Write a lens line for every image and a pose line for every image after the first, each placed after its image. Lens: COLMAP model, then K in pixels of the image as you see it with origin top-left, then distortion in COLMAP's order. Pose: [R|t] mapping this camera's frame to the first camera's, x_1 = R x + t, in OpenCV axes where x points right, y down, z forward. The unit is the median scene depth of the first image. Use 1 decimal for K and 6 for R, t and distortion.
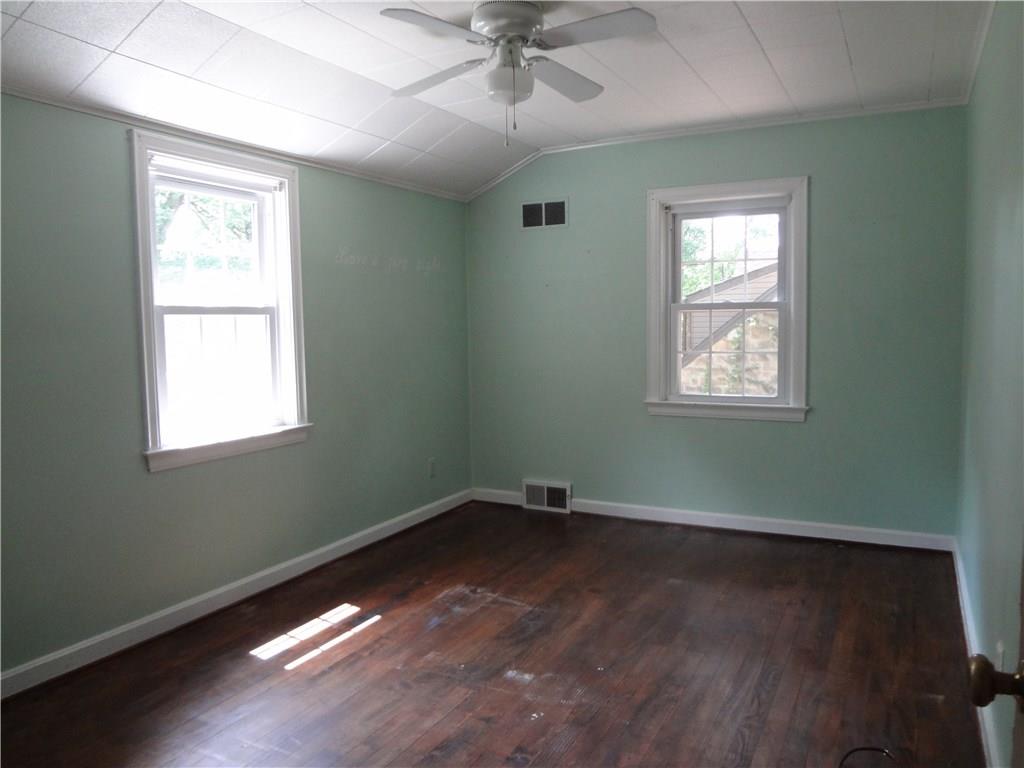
lens RADIAL K [[753.1, 0, 511.1], [0, 753.1, 383.9], [0, 0, 1]] dist [-0.050270, 0.001919]
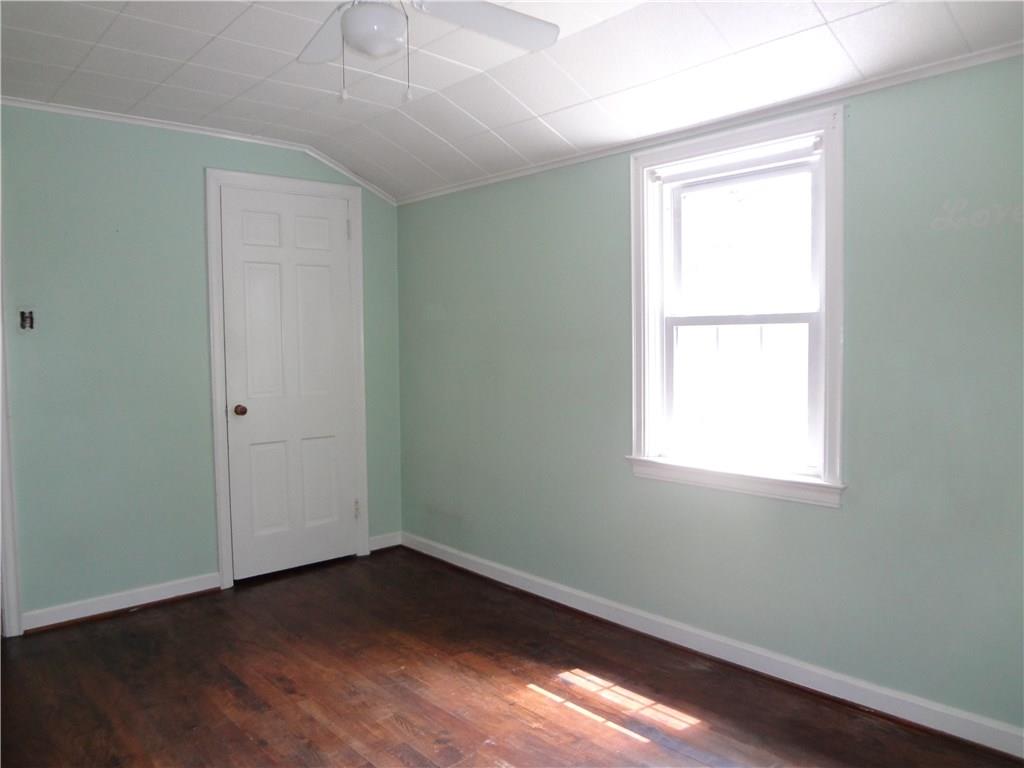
lens RADIAL K [[753.1, 0, 511.6], [0, 753.1, 380.2], [0, 0, 1]] dist [-0.050270, 0.001919]
pose [[-0.351707, 0.068106, -0.933629, 0.533588], [-0.057829, 0.993864, 0.094285, -0.101118], [0.934322, 0.087152, -0.345610, 1.121555]]
